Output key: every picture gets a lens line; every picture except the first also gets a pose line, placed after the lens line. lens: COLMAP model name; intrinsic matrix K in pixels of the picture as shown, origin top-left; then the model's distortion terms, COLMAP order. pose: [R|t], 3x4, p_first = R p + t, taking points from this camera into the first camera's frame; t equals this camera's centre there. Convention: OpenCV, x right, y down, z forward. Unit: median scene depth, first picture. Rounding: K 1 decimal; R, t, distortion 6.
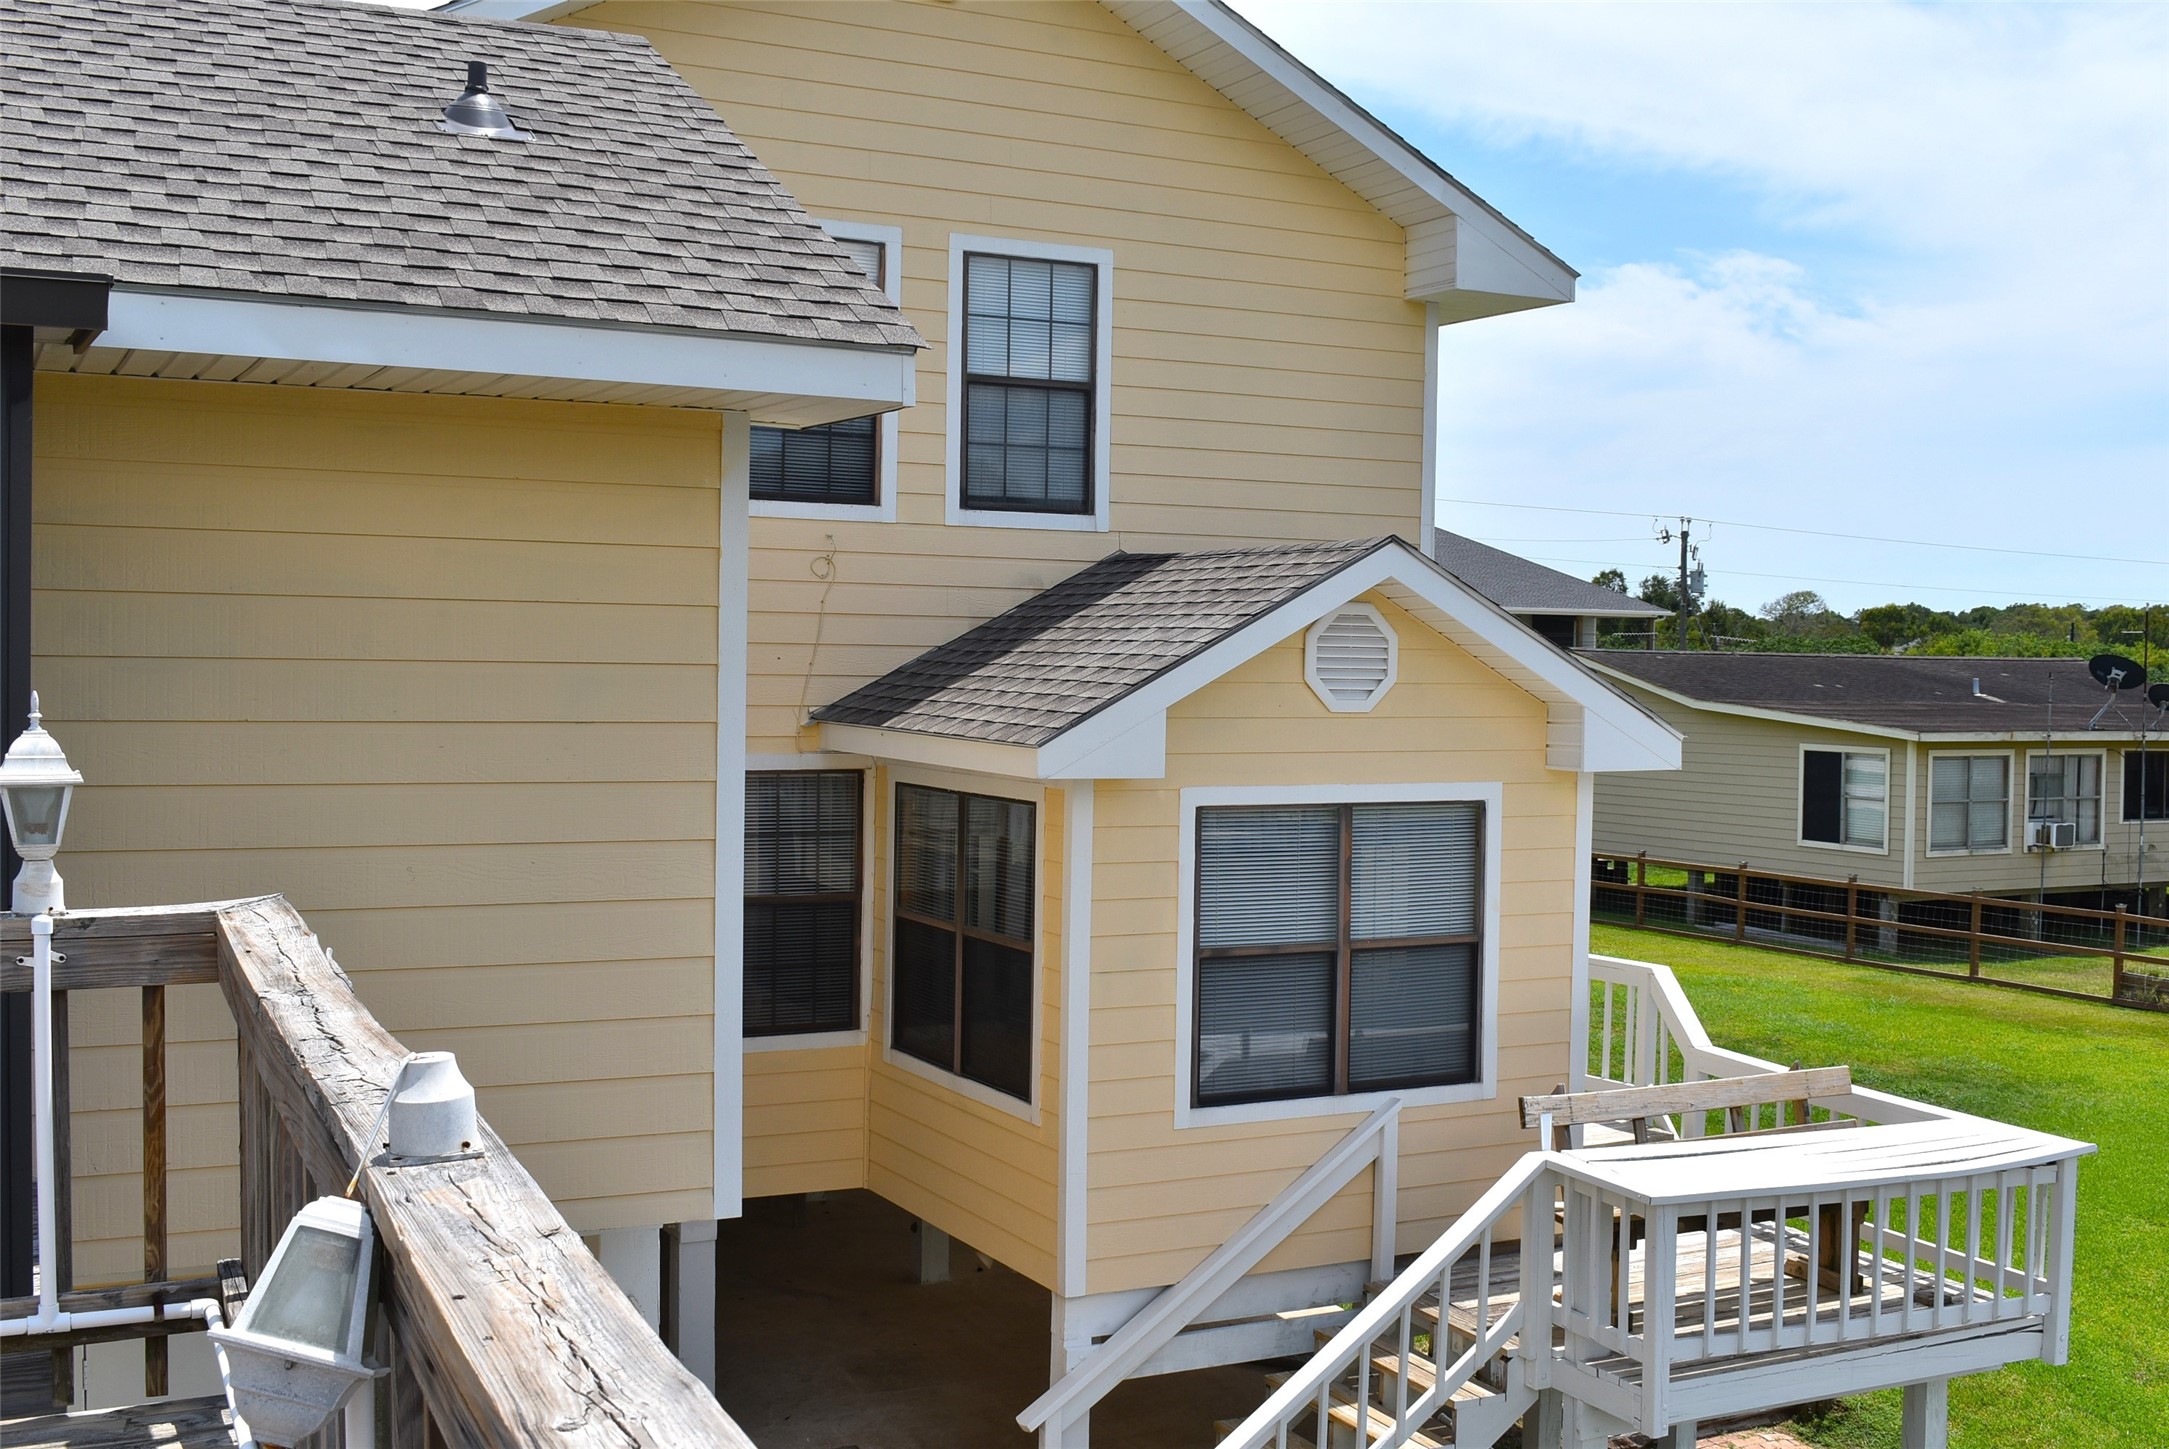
lens RADIAL K [[2311.8, 0, 1084.5], [0, 2311.8, 724.5], [0, 0, 1]] dist [-0.054248, -0.022962]
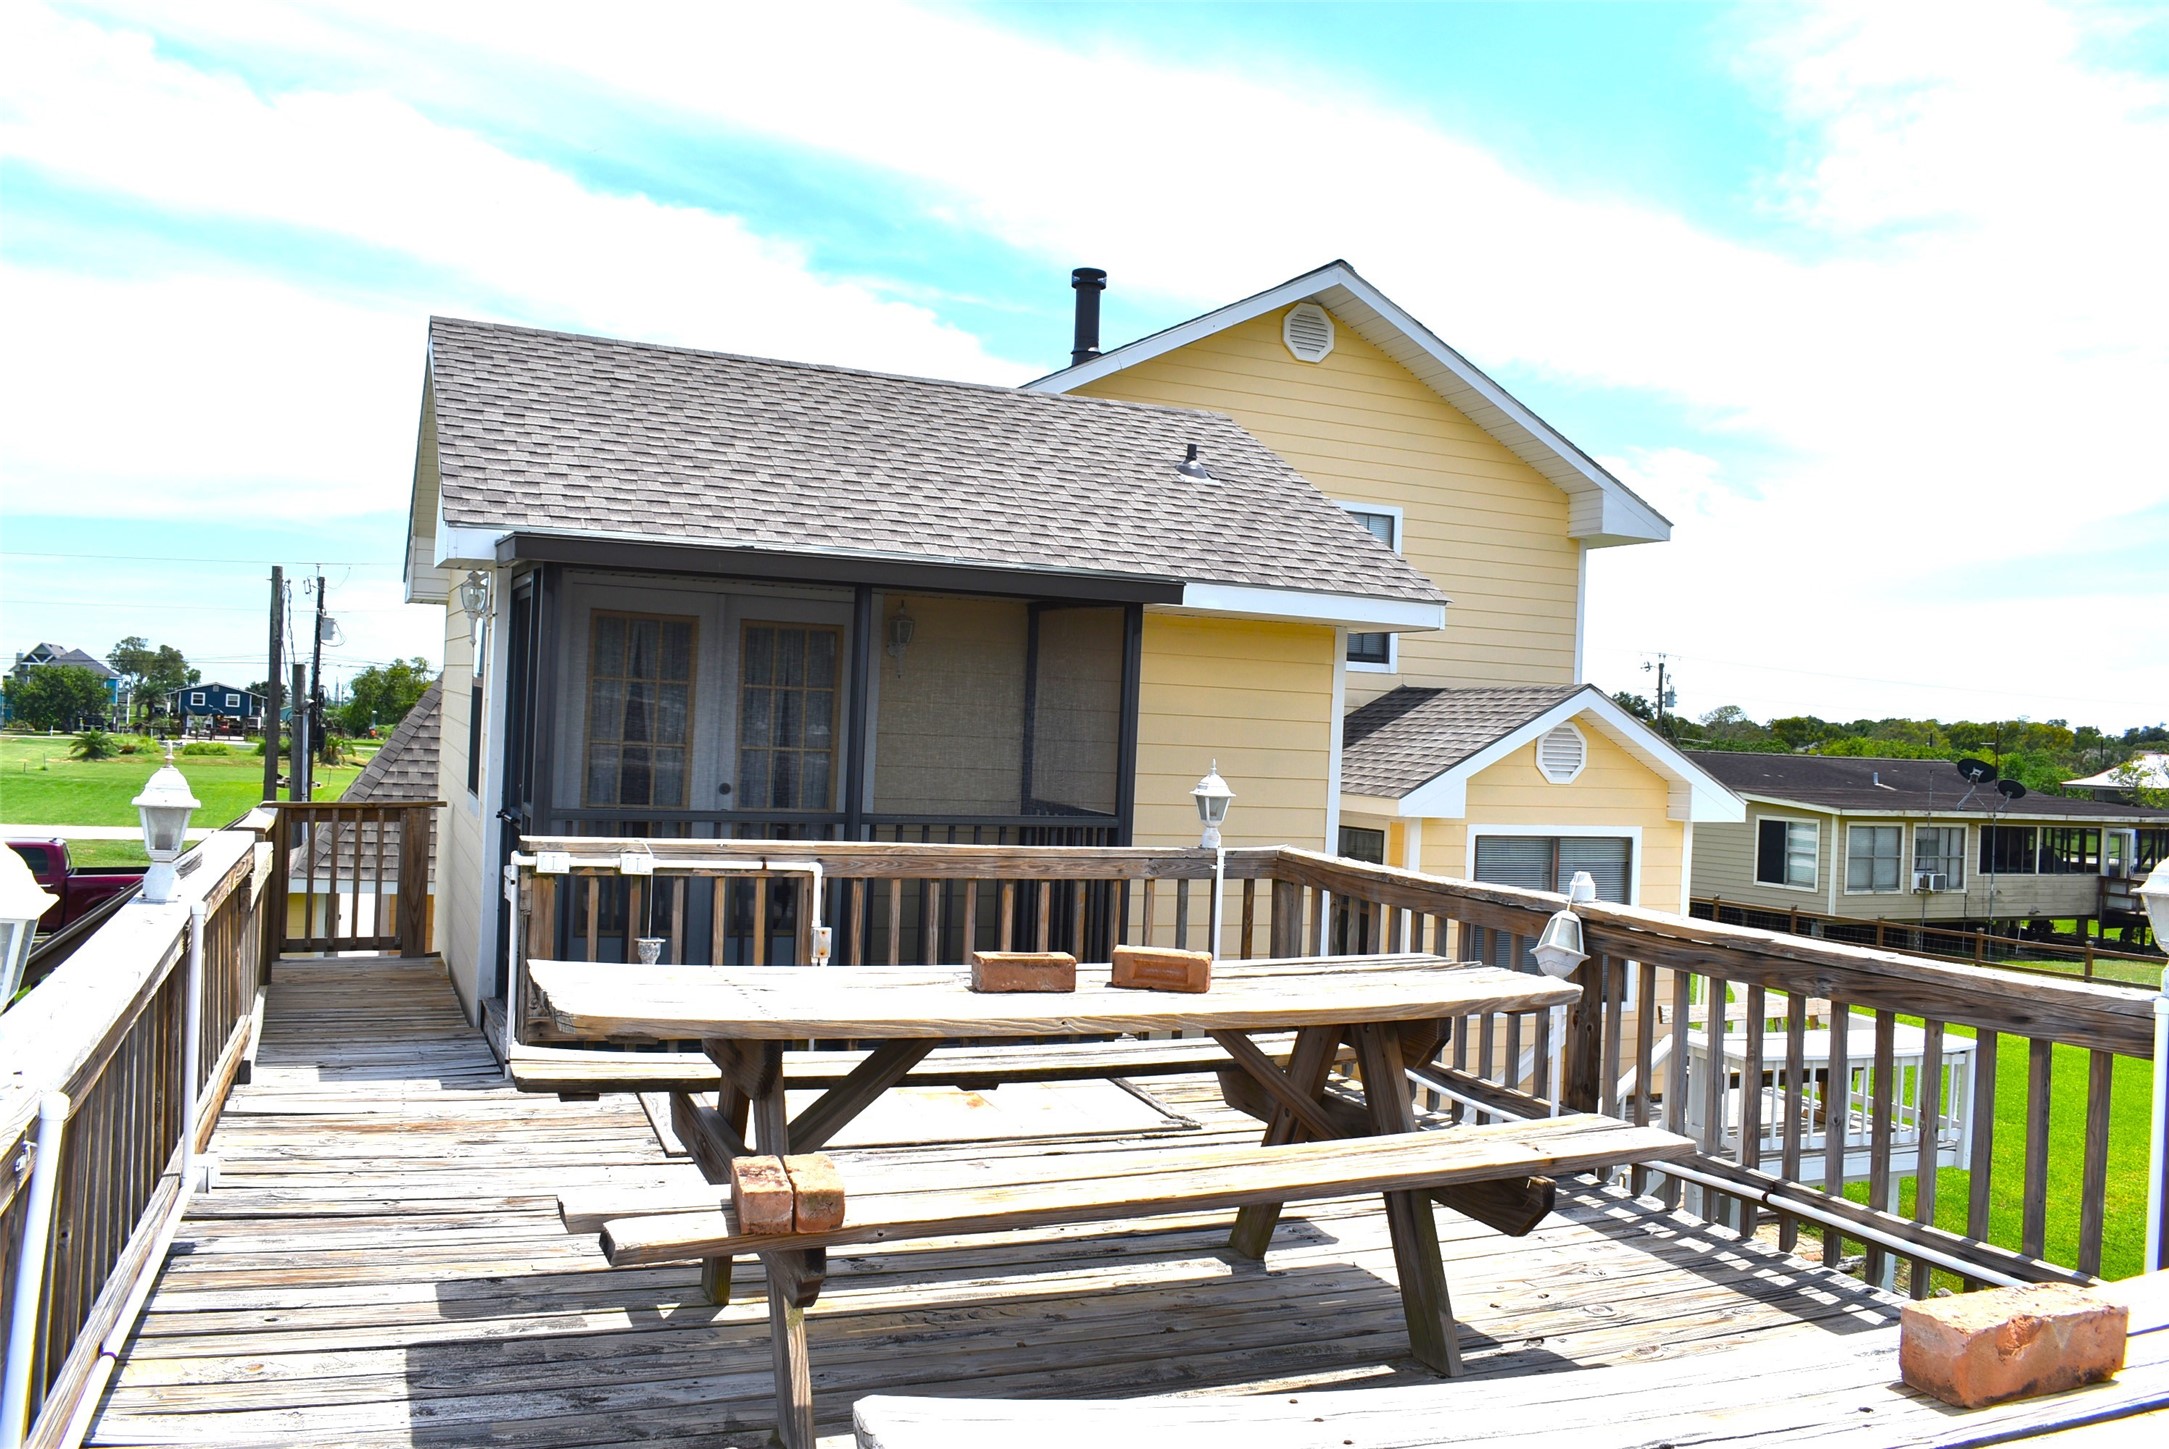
lens RADIAL K [[1706.4, 0, 1084.5], [0, 1706.4, 724.5], [0, 0, 1]] dist [-0.101418, 0.028725]
pose [[0.997789, 0.024452, -0.061799, -0.051397], [-0.026785, 0.998948, -0.037211, 0.002183], [0.060824, 0.038784, 0.997395, -0.092313]]
